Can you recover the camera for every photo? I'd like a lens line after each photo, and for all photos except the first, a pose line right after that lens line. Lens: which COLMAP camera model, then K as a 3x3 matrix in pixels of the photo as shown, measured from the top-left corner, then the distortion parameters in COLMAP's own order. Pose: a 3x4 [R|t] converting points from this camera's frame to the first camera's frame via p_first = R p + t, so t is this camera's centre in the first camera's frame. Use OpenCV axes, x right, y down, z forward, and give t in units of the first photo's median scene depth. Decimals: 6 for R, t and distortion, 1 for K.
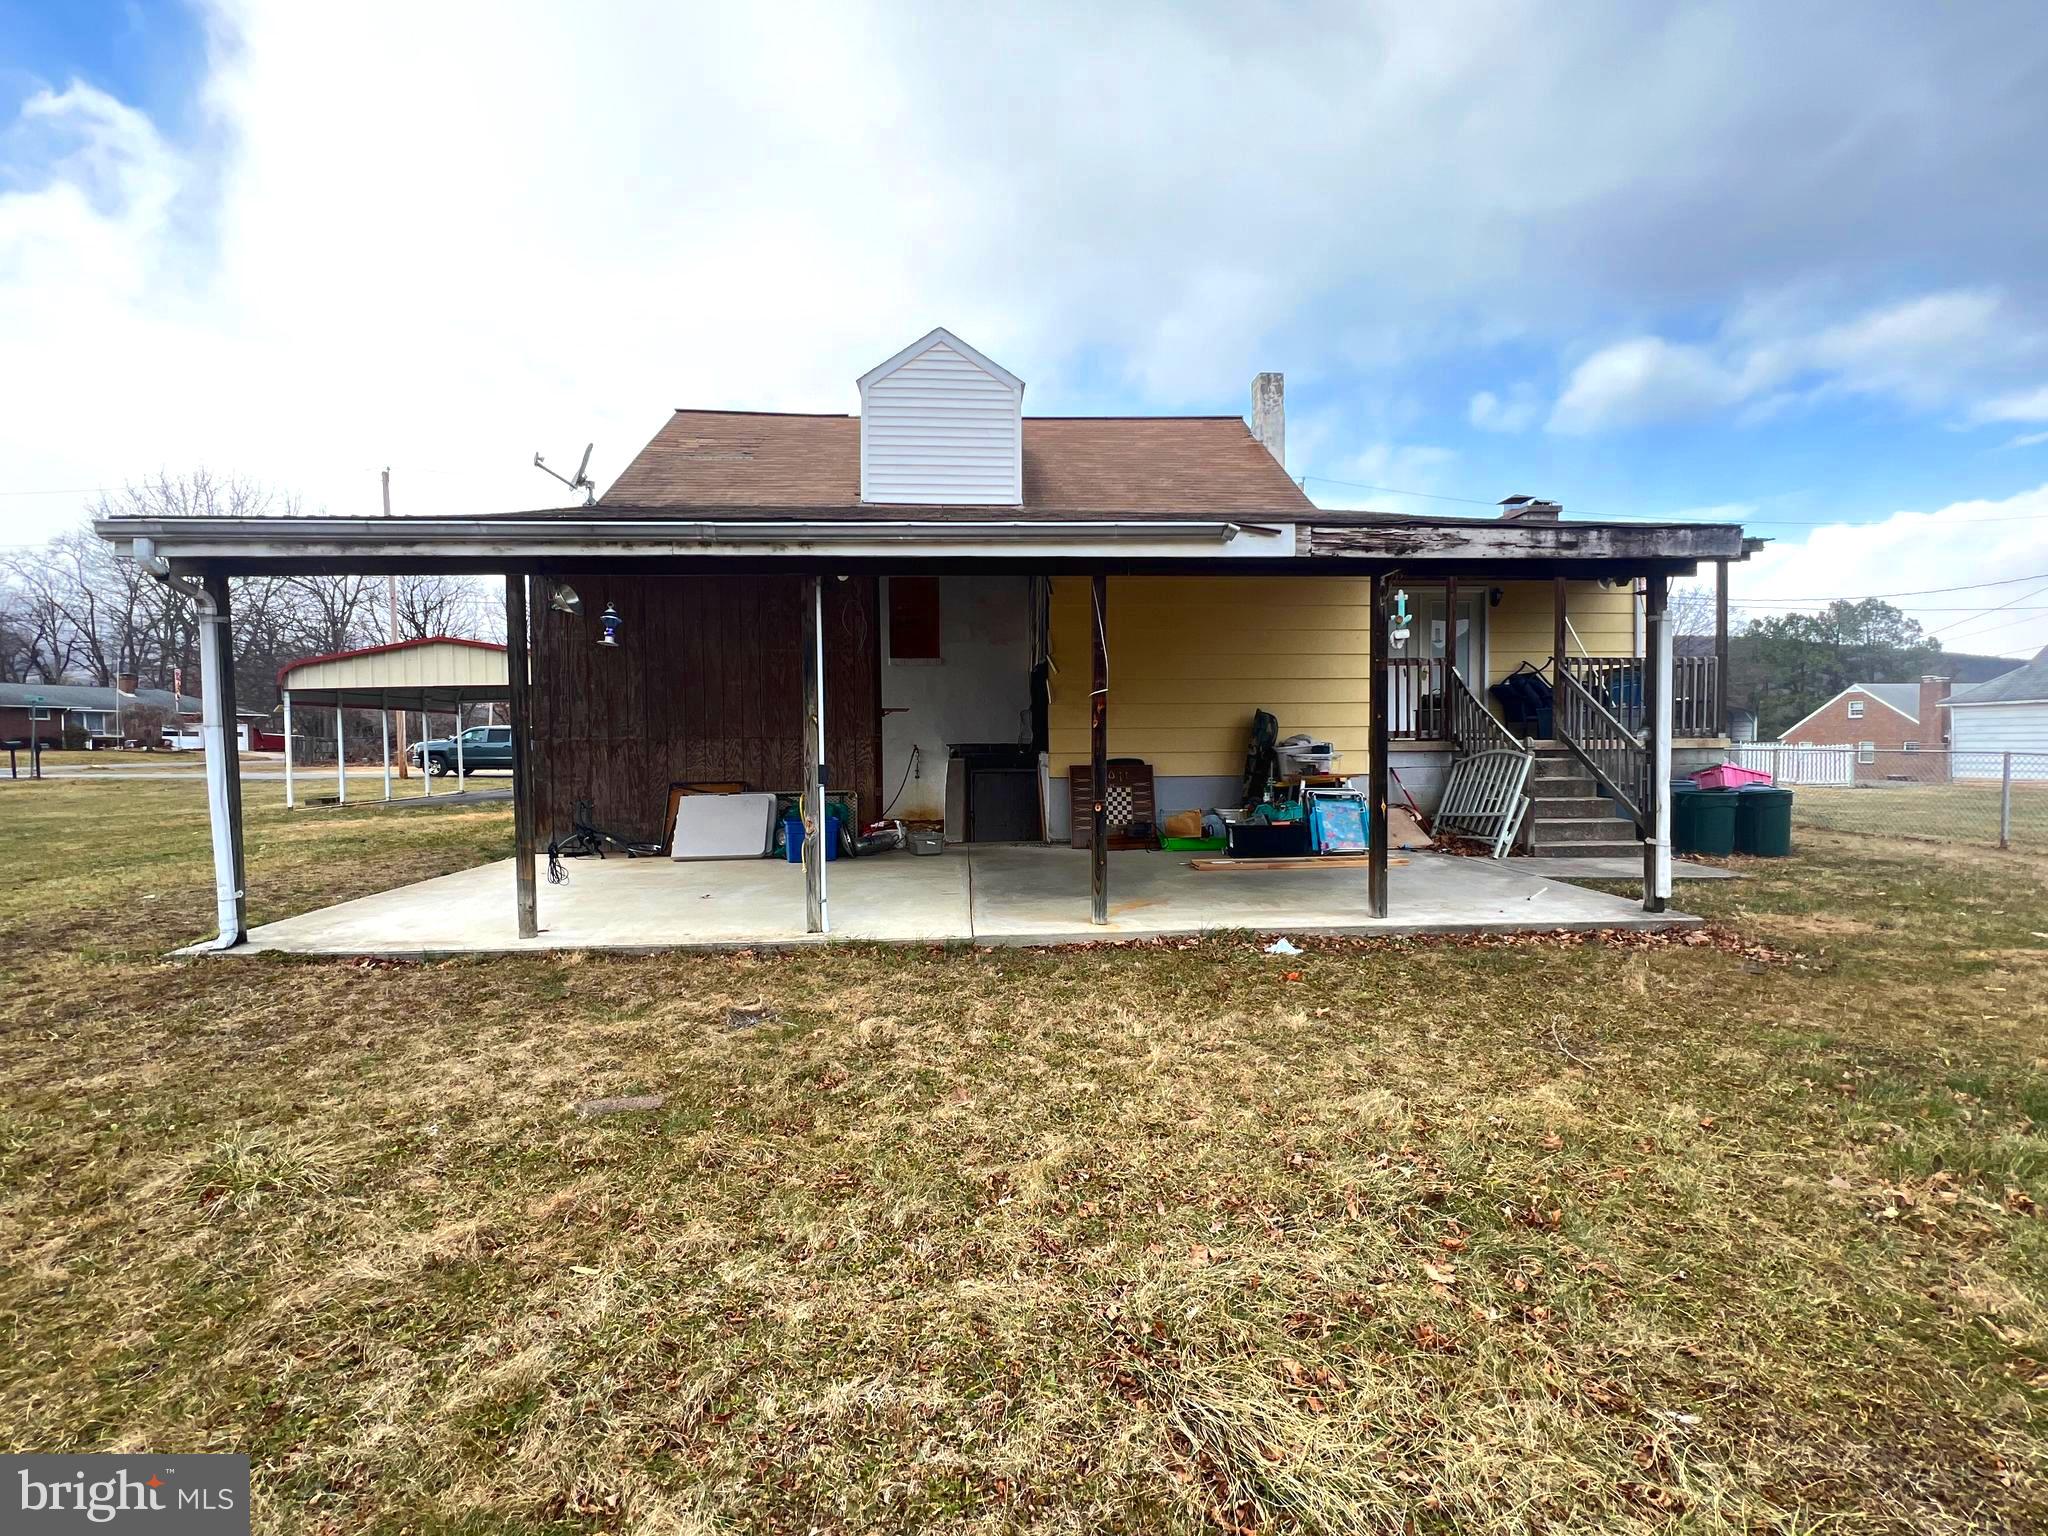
lens RADIAL K [[930.0, 0, 1014.0], [0, 930.0, 771.5], [0, 0, 1]] dist [-0.000405, -0.000331]
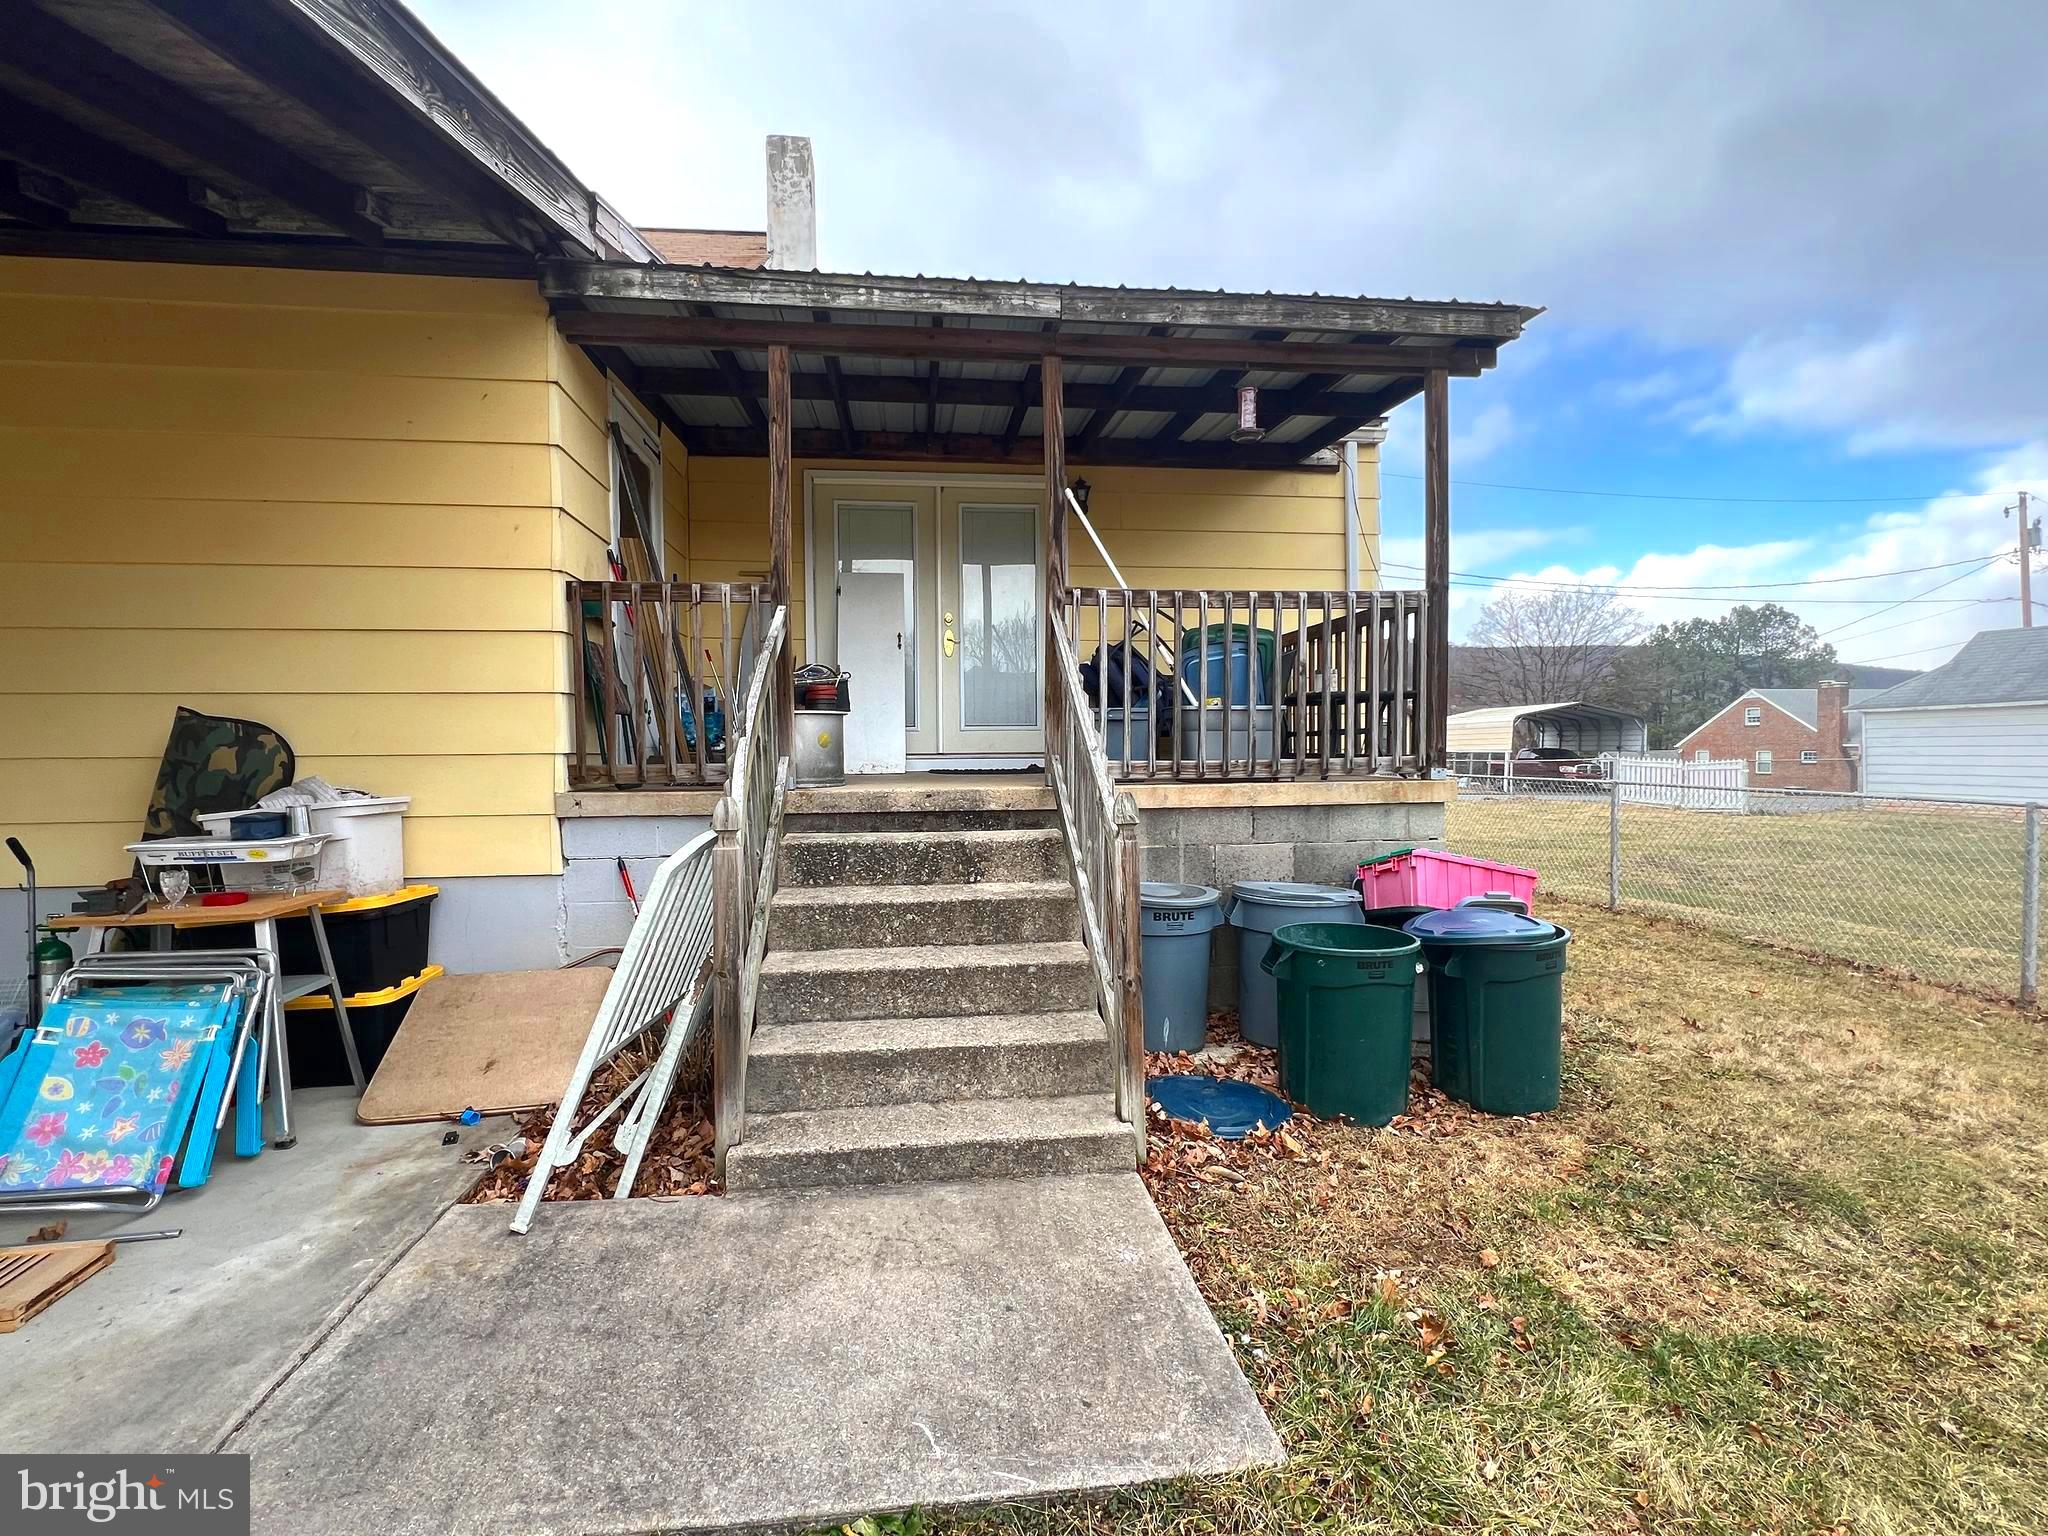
lens RADIAL K [[930.0, 0, 1019.2], [0, 930.0, 780.7], [0, 0, 1]] dist [-0.000405, -0.000331]
pose [[0.997863, -0.002892, 0.065283, 0.075269], [0.002622, 0.999988, 0.004222, -0.005330], [-0.065294, -0.004041, 0.997858, 0.080992]]
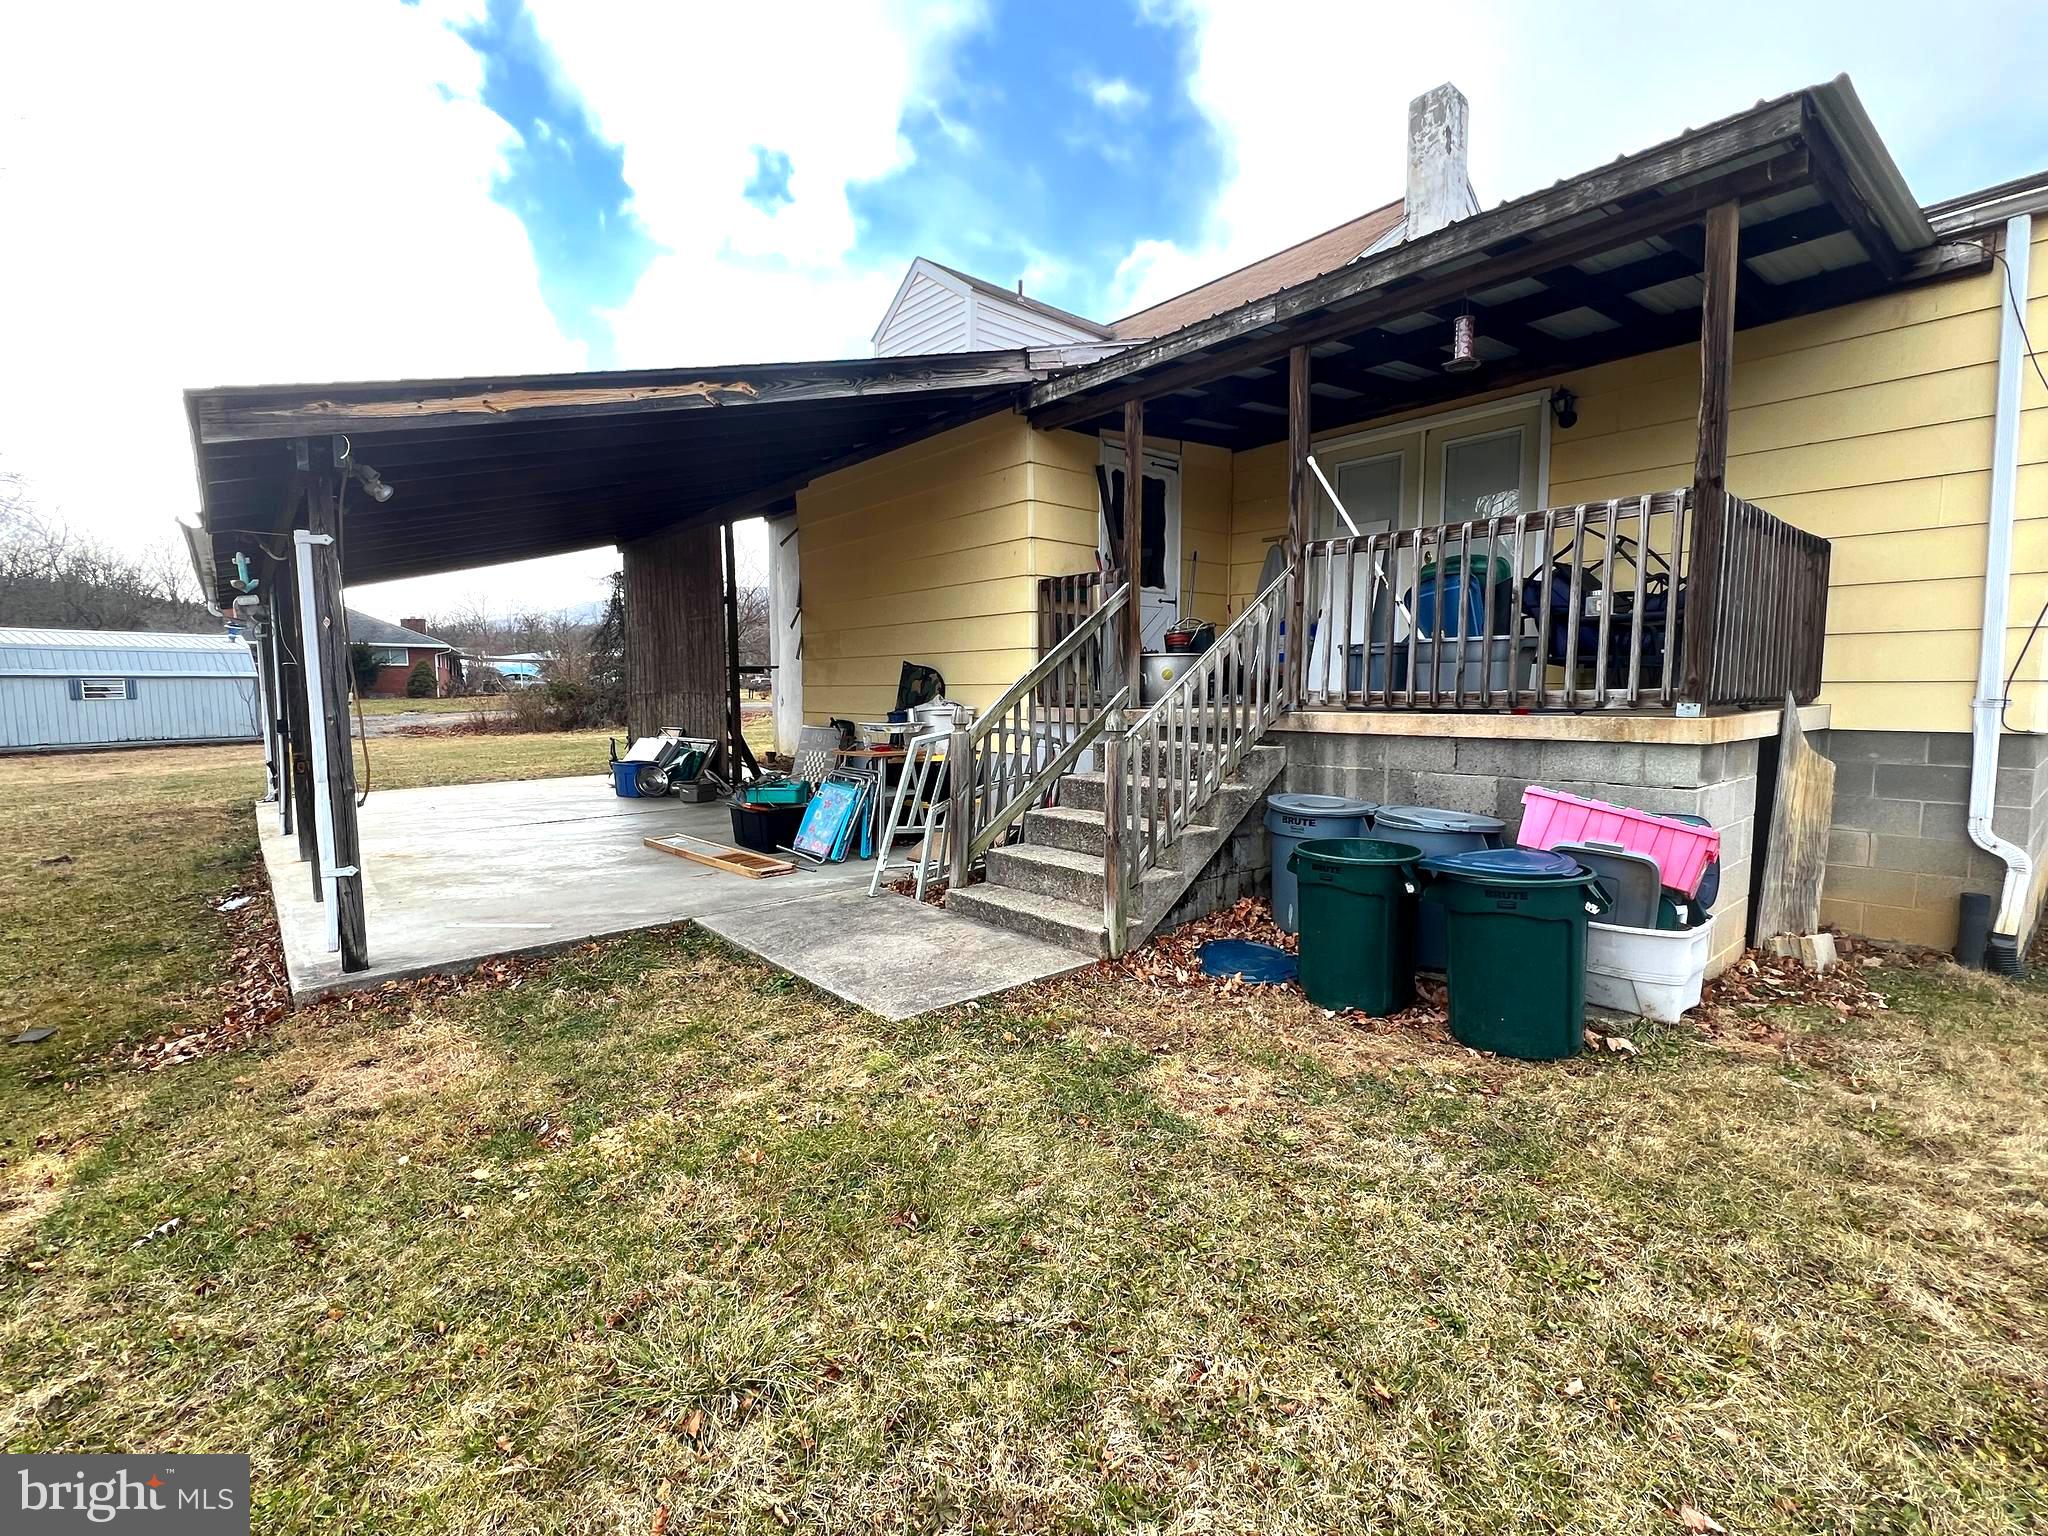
lens RADIAL K [[930.0, 0, 1012.9], [0, 930.0, 782.4], [0, 0, 1]] dist [-0.000405, -0.000331]
pose [[0.599580, 0.085683, -0.795715, 0.125347], [-0.024635, 0.995757, 0.088661, -0.005107], [0.799936, -0.033557, 0.599147, 0.079933]]
